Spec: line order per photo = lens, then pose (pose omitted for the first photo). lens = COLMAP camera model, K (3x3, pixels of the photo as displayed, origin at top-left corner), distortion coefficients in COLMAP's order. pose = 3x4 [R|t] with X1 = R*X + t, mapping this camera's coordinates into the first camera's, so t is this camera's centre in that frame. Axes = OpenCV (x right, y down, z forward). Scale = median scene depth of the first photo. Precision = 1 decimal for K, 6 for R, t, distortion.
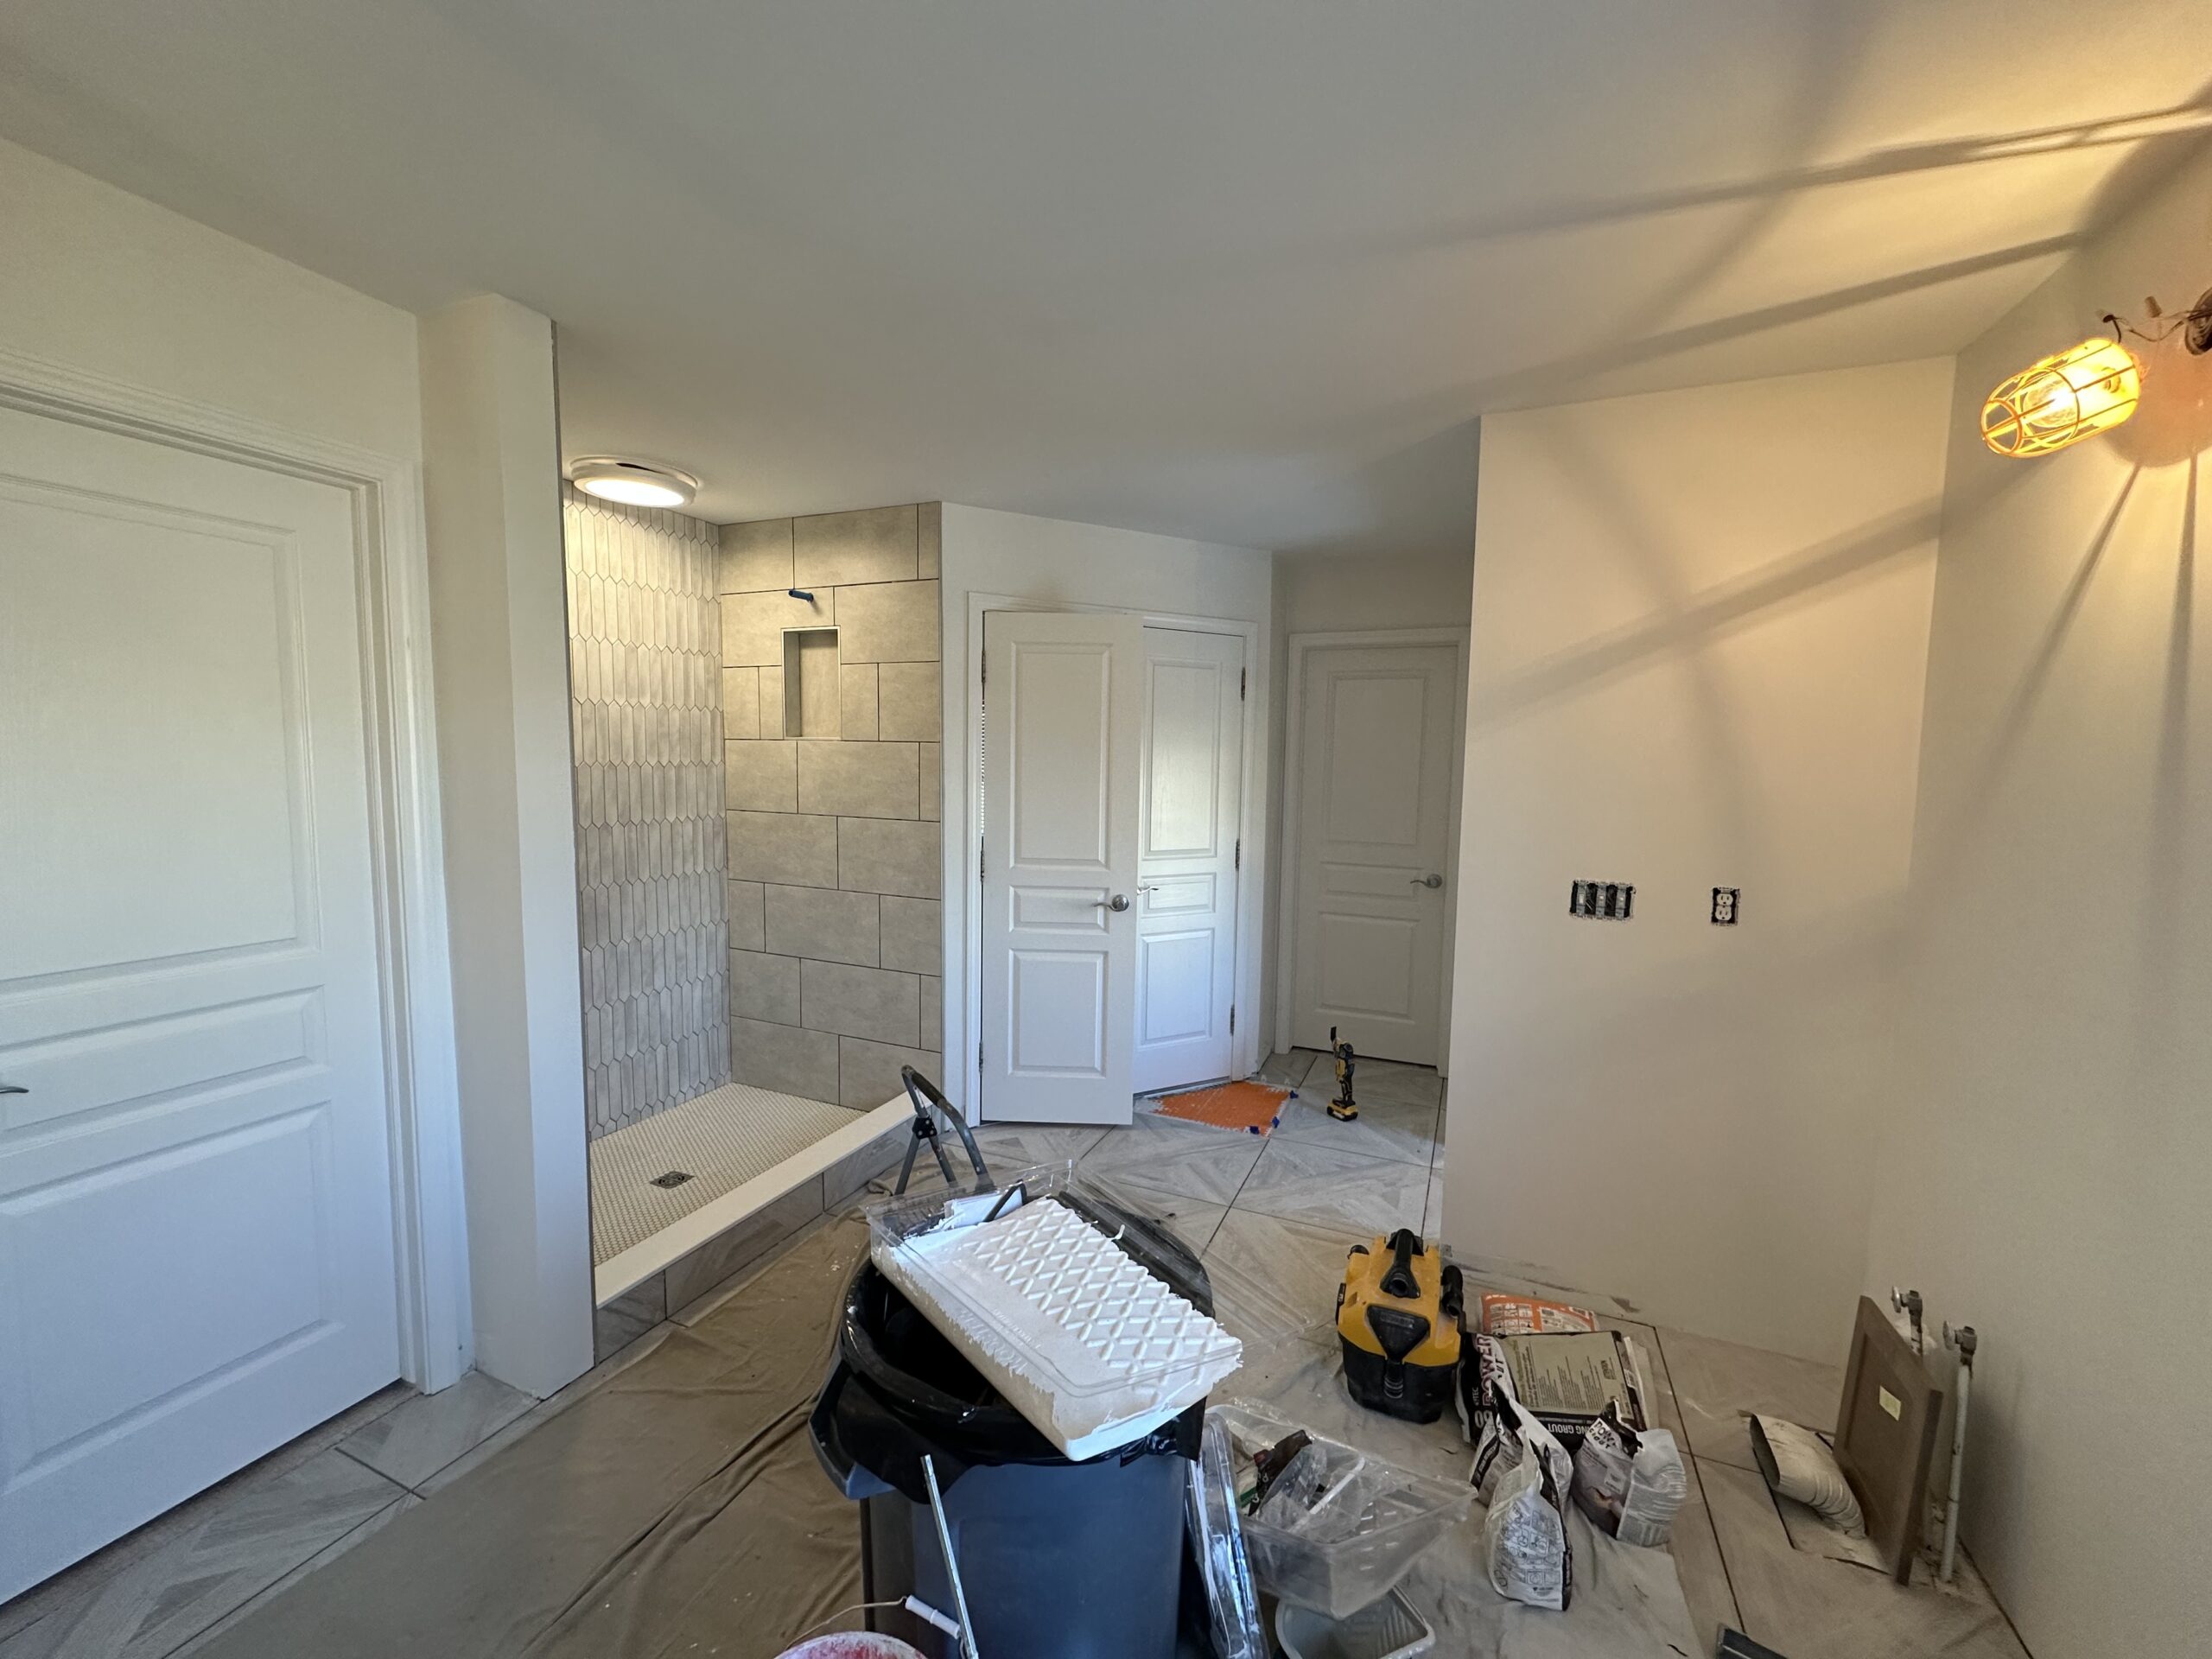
lens RADIAL K [[882.2, 0, 1106.3], [0, 882.2, 834.4], [0, 0, 1]] dist [-0.003276, 0.001535]
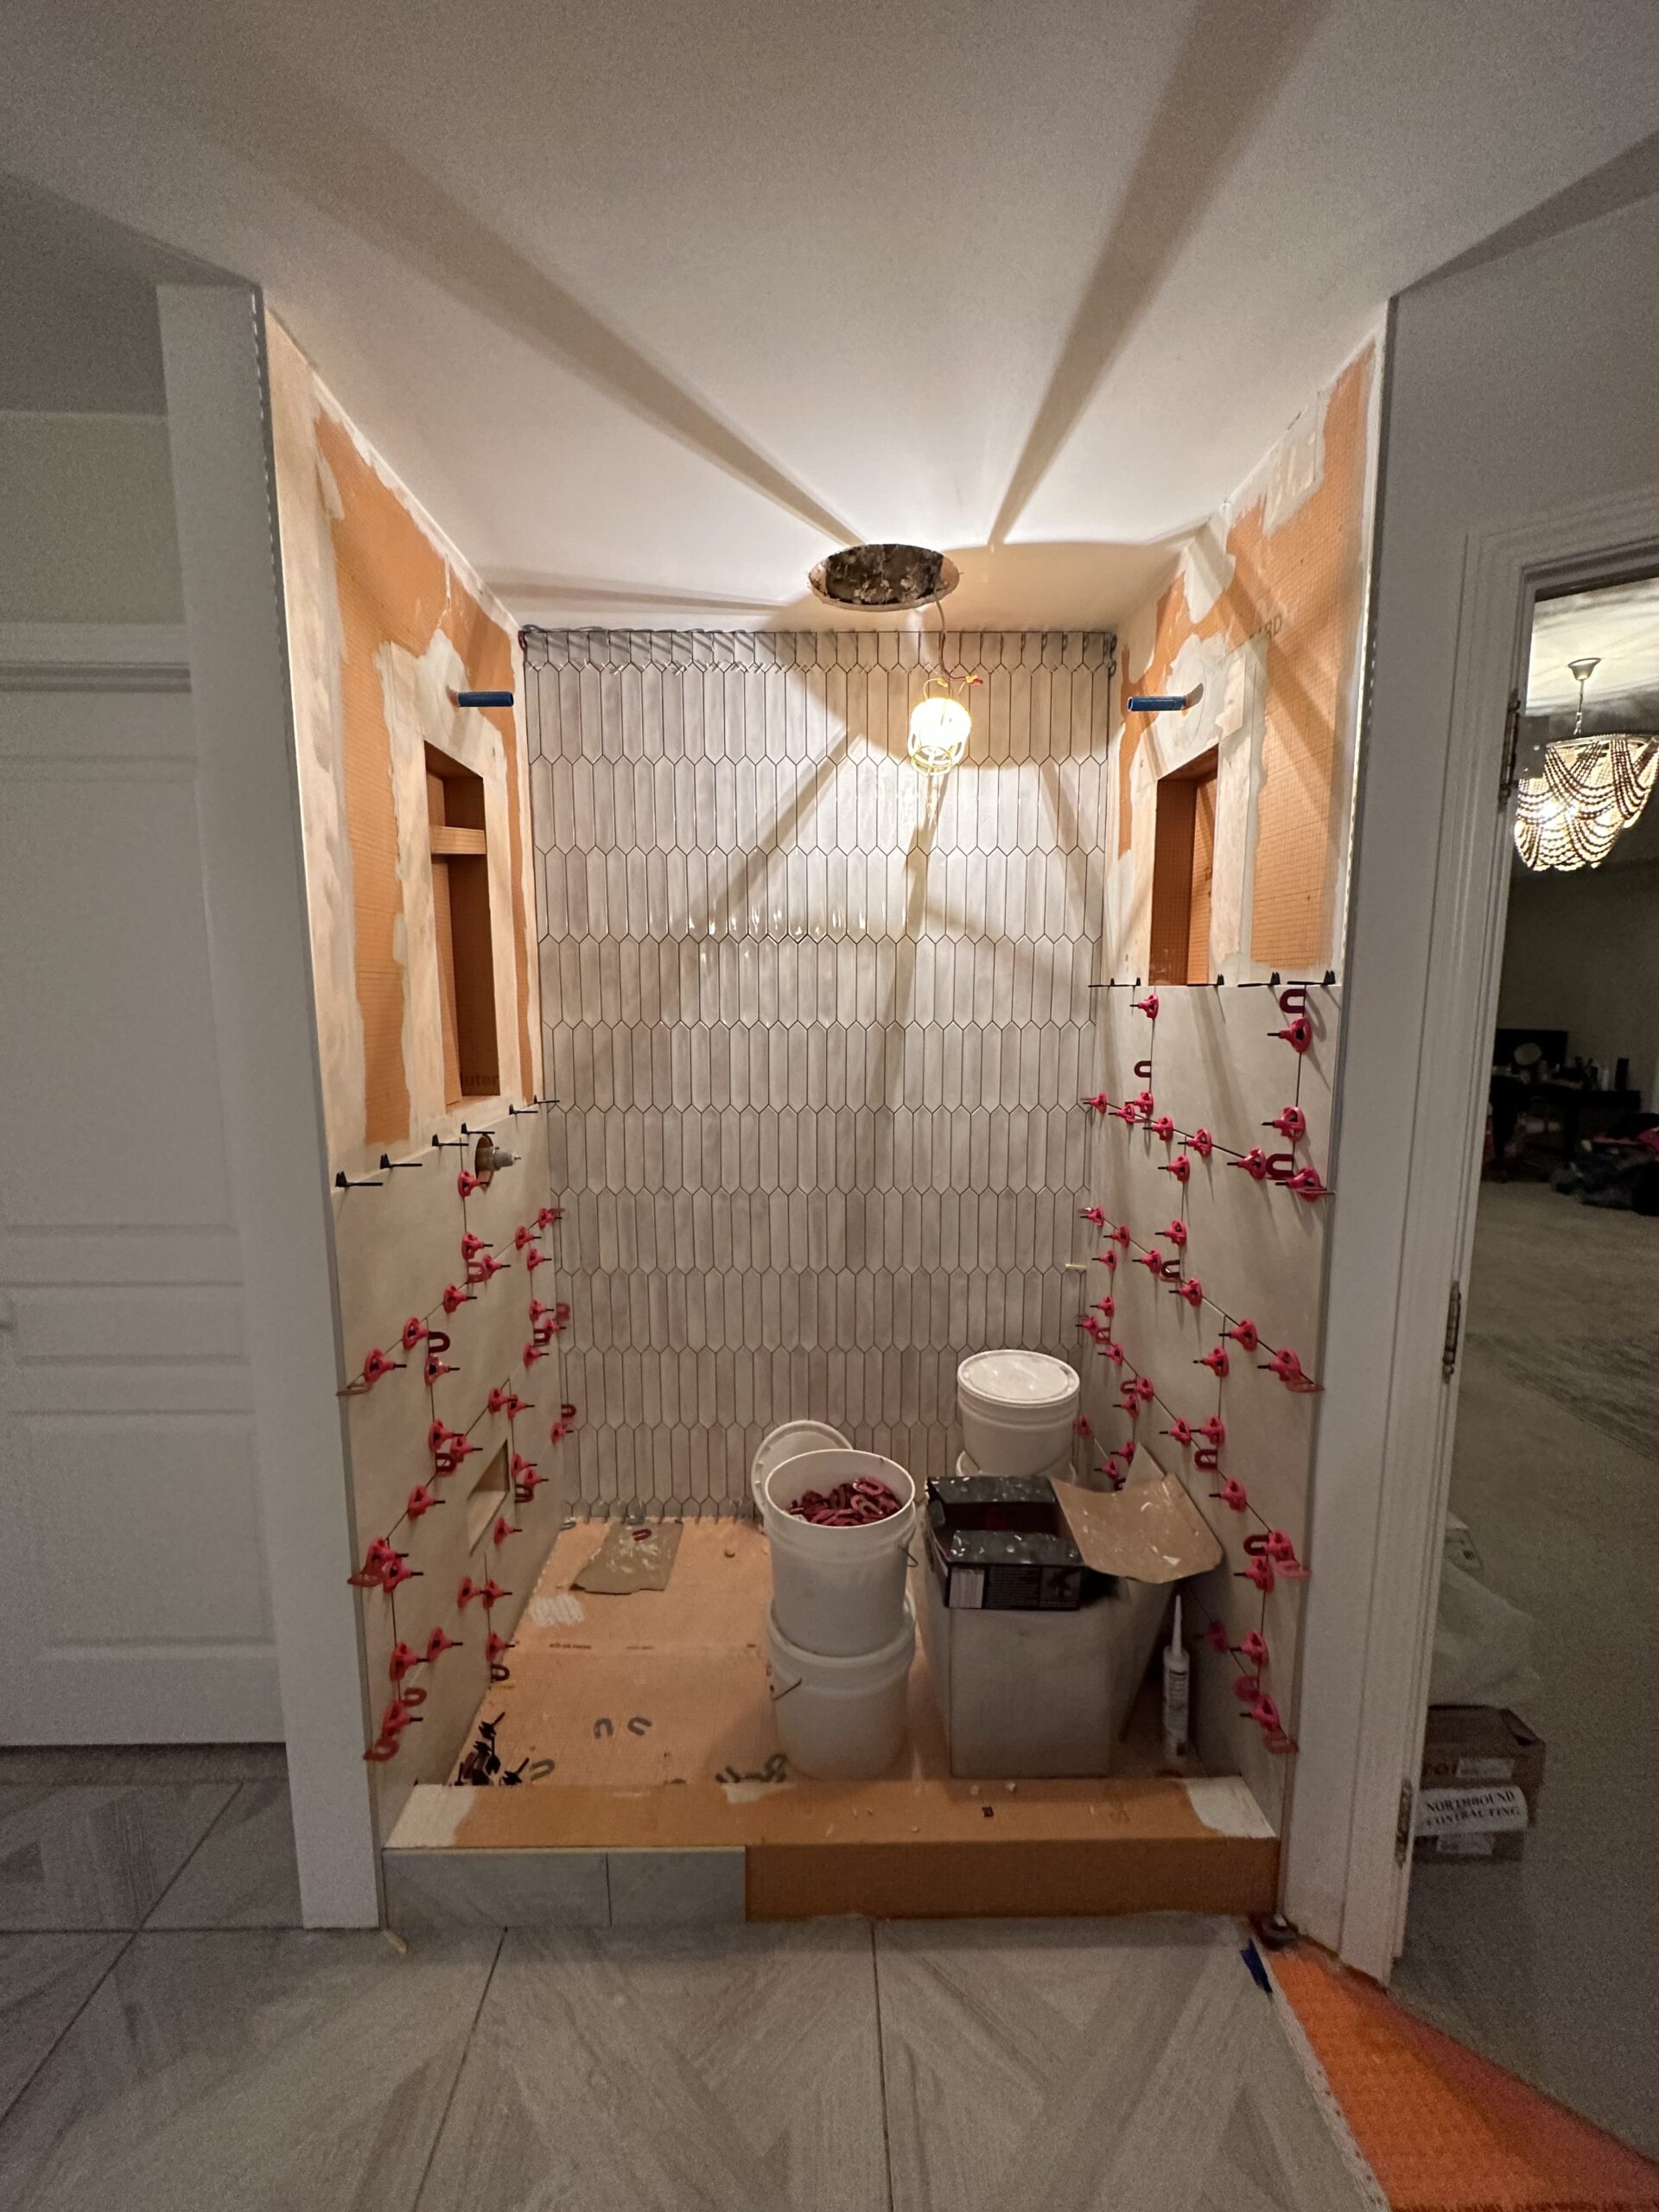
lens RADIAL K [[882.2, 0, 838.7], [0, 882.2, 1112.9], [0, 0, 1]] dist [-0.003276, 0.001535]
pose [[0.410556, 0.101100, -0.906213, 0.070125], [-0.071101, 0.994358, 0.078722, -0.057210], [0.909059, 0.032113, 0.415427, 0.609238]]
